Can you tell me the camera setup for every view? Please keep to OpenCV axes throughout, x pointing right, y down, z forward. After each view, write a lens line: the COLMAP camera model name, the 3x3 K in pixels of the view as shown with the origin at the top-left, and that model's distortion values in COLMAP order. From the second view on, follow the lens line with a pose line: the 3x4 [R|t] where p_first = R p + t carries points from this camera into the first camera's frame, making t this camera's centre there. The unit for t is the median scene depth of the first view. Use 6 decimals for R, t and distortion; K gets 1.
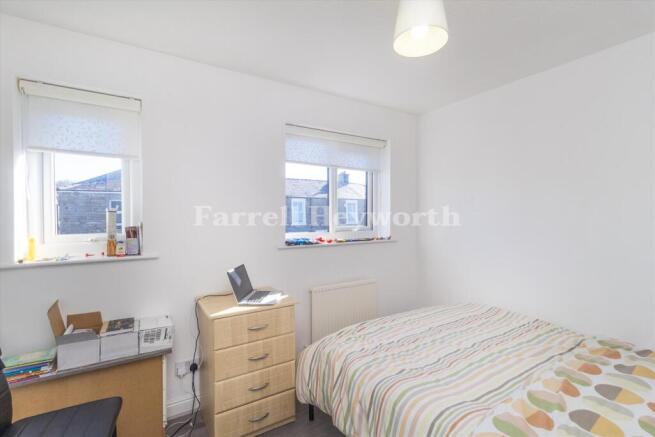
lens RADIAL K [[301.6, 0, 326.3], [0, 301.6, 217.8], [0, 0, 1]] dist [0.002608, 0.001162]
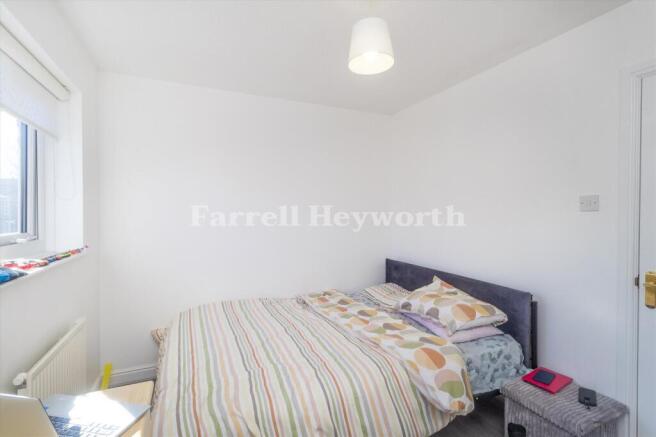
lens RADIAL K [[313.7, 0, 328.3], [0, 313.7, 211.4], [0, 0, 1]] dist [0.000535, 0.000221]
pose [[0.135176, 0.001249, 0.990821, -0.639151], [0.008219, 0.999963, -0.002382, -0.009044], [-0.990788, 0.008466, 0.135161, 0.695092]]
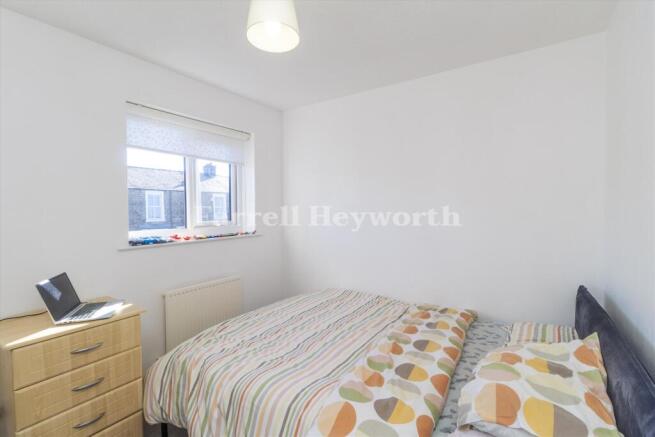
lens RADIAL K [[301.6, 0, 326.3], [0, 301.6, 217.8], [0, 0, 1]] dist [0.002608, 0.001162]
pose [[0.912269, -0.016533, 0.409258, 0.033522], [0.009003, 0.999753, 0.020319, 0.001418], [-0.409493, -0.014852, 0.912192, 0.000921]]
